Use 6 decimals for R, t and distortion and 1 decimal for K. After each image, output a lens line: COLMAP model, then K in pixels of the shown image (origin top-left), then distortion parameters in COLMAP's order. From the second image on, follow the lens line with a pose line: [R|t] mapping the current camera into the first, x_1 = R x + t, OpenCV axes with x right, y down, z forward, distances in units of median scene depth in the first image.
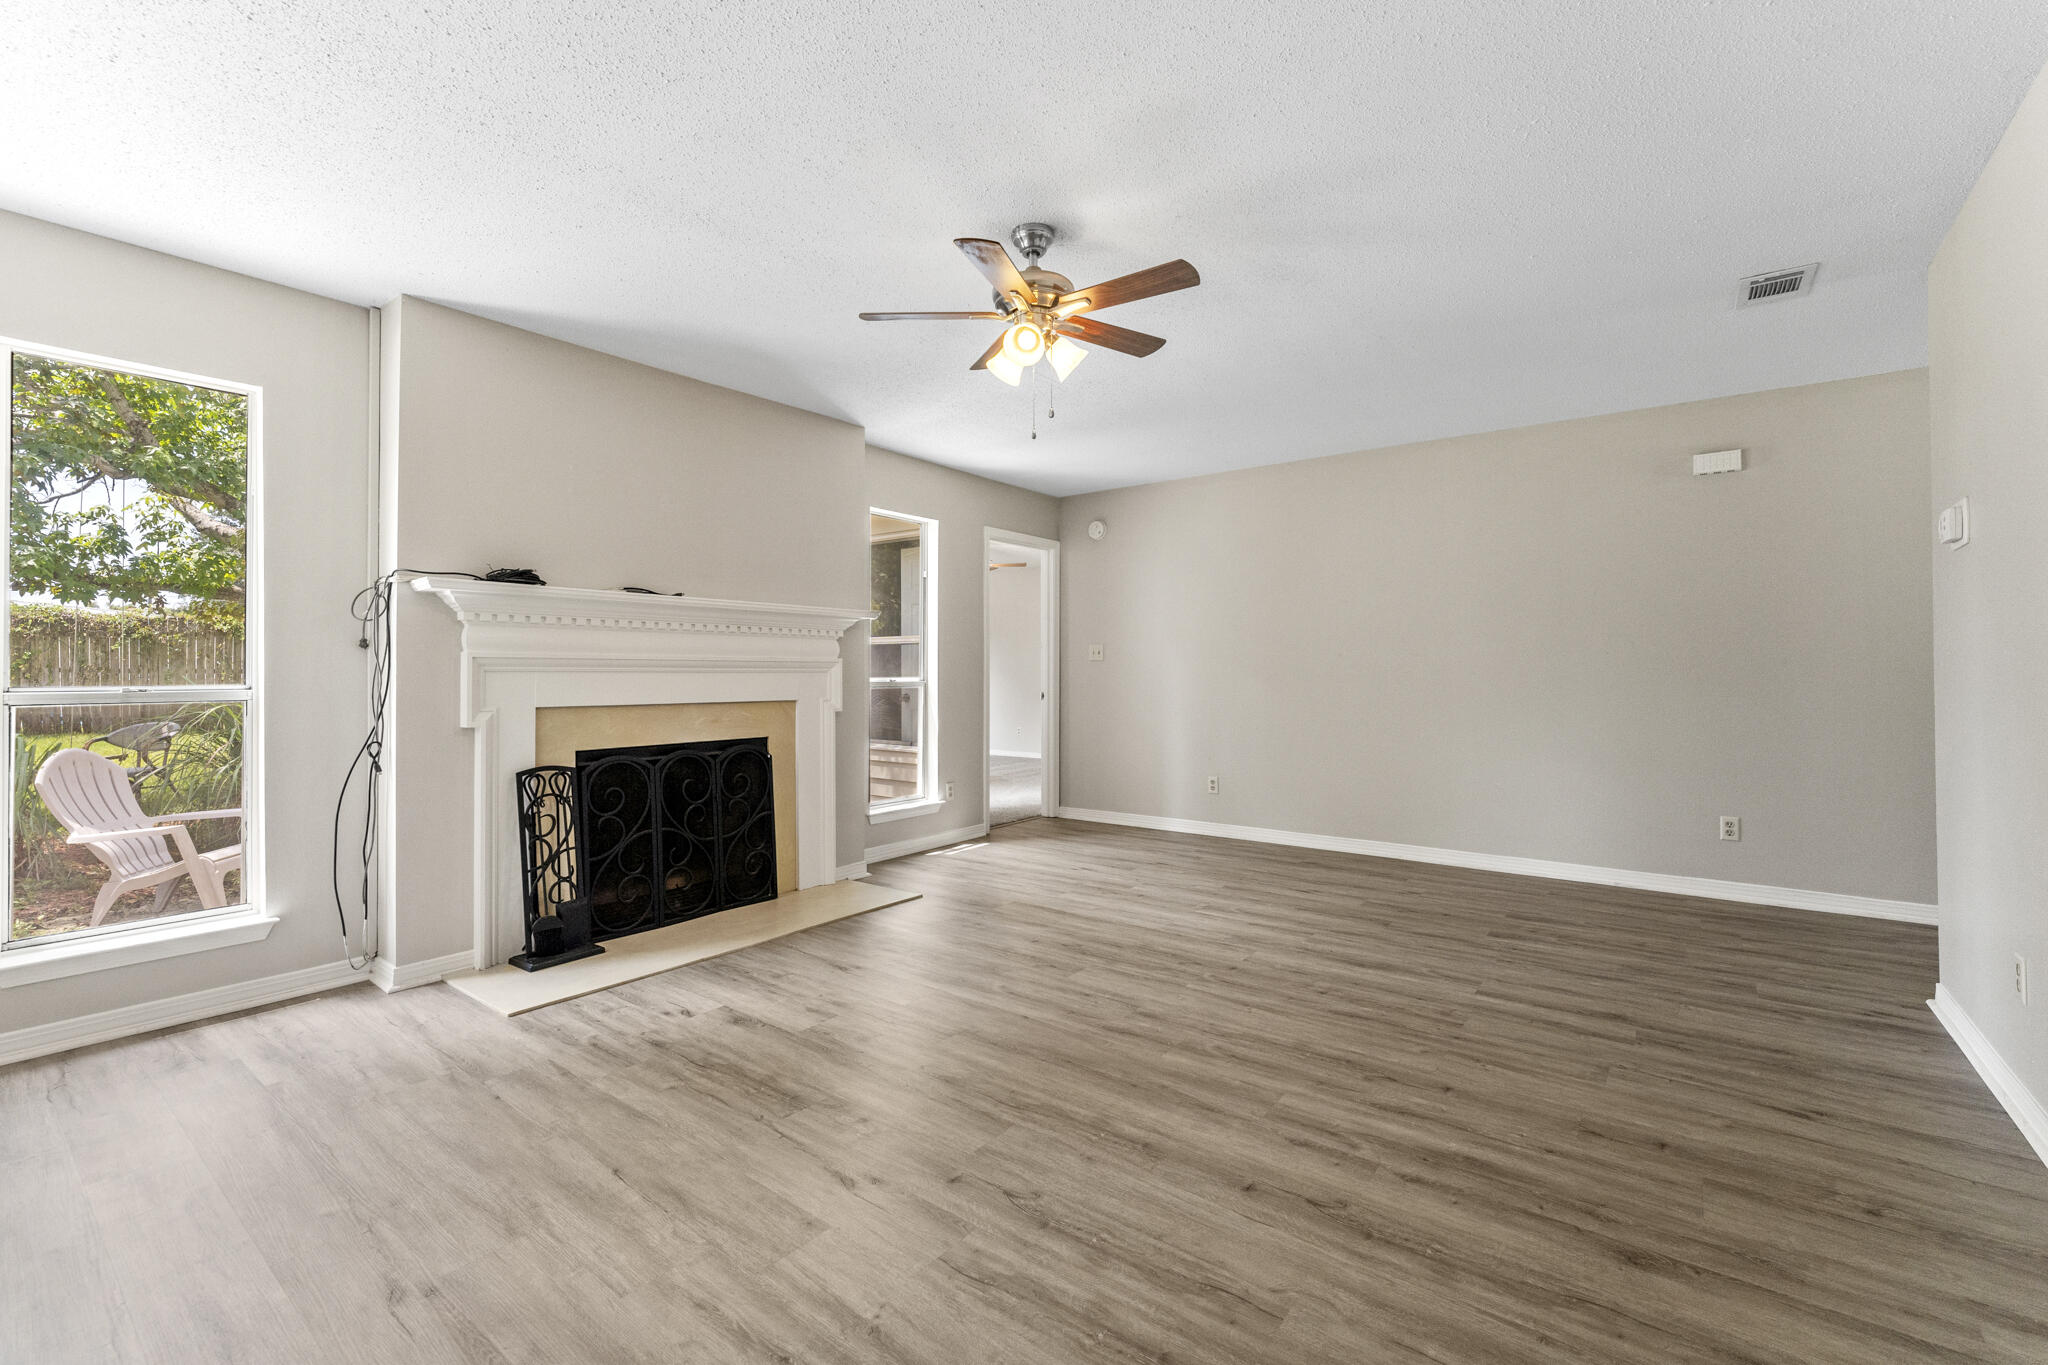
lens RADIAL K [[876.3, 0, 1006.2], [0, 876.3, 665.4], [0, 0, 1]] dist [-0.000899, 0.000530]
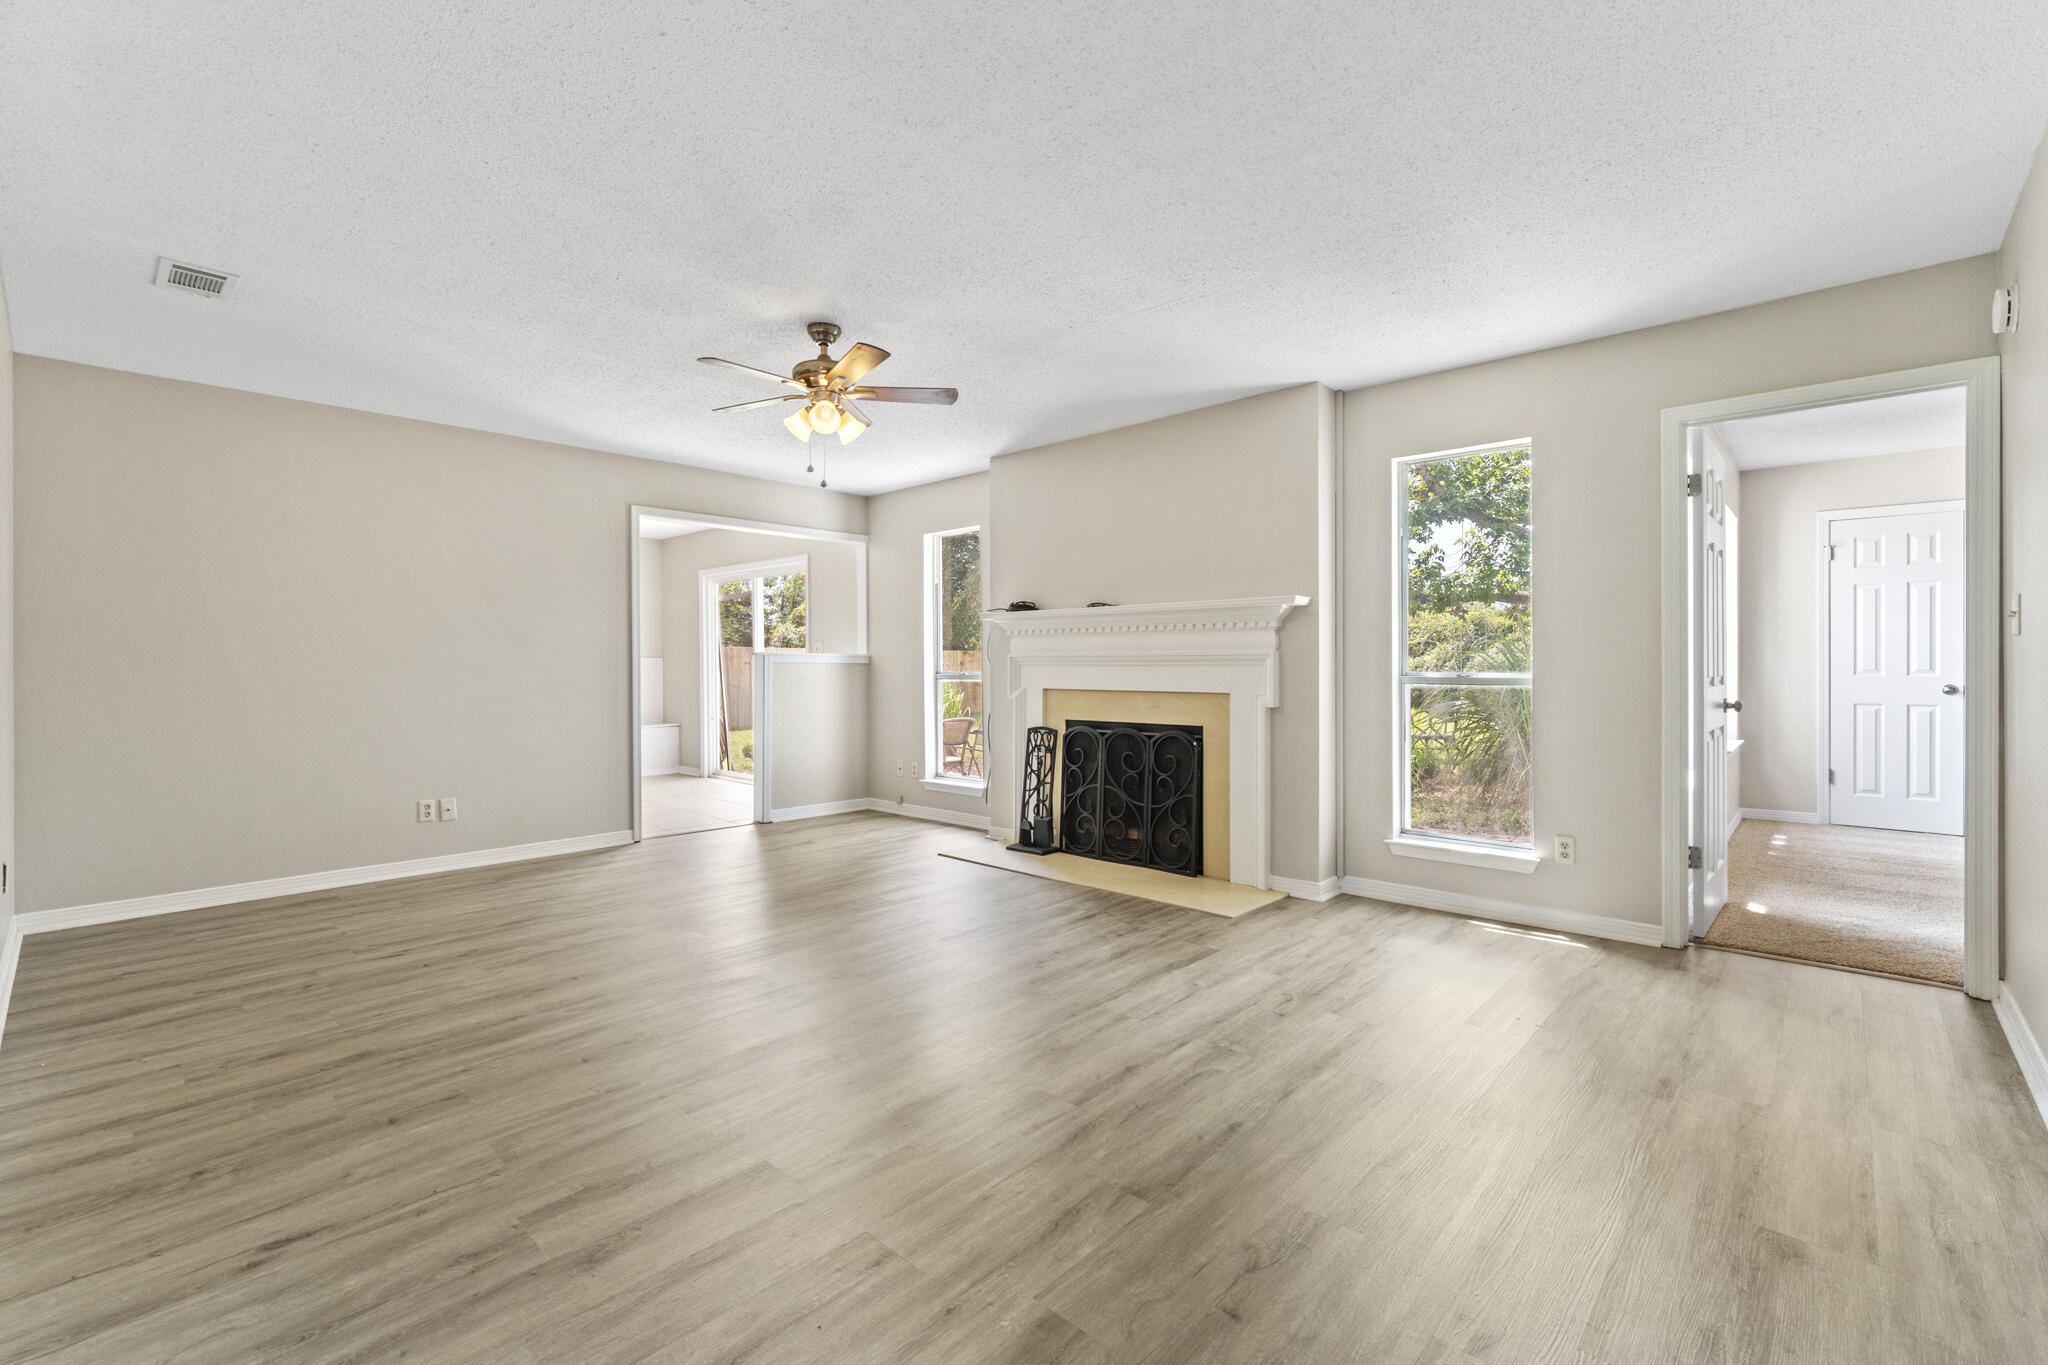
lens RADIAL K [[876.3, 0, 1009.2], [0, 876.3, 671.9], [0, 0, 1]] dist [-0.000899, 0.000530]
pose [[-0.089928, 0.009768, -0.995900, 1.226733], [0.010426, 0.999906, 0.008865, 0.005293], [0.995894, -0.009586, -0.090022, 1.307404]]
